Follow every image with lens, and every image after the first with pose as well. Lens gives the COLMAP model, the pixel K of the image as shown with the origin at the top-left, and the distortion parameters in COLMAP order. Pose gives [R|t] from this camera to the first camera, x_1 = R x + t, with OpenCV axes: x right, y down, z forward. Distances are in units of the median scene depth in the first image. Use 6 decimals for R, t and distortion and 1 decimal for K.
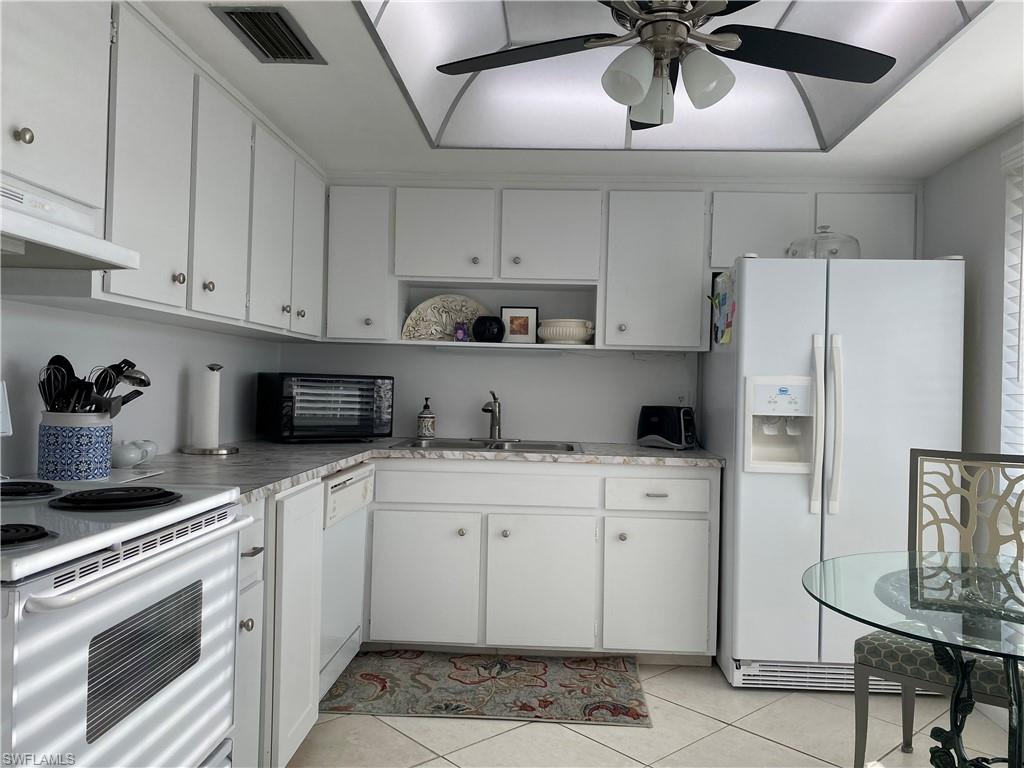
lens RADIAL K [[772.2, 0, 530.3], [0, 772.2, 385.1], [0, 0, 1]] dist [0.071250, -0.102871]
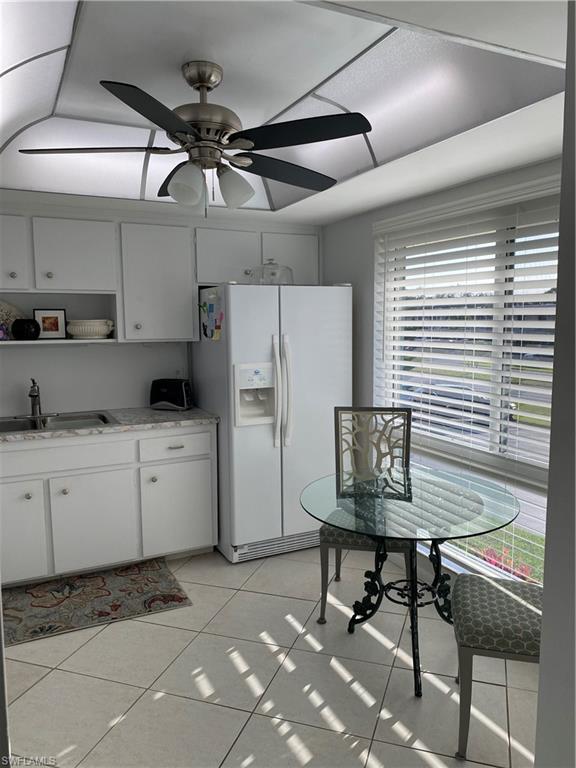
lens RADIAL K [[579.1, 0, 288.0], [0, 579.1, 384.0], [0, 0, 1]] dist [0.071250, -0.102871]
pose [[0.881257, -0.080985, 0.465648, -0.148388], [0.027880, 0.992402, 0.119833, -0.099665], [-0.471815, -0.092622, 0.876819, -0.036064]]
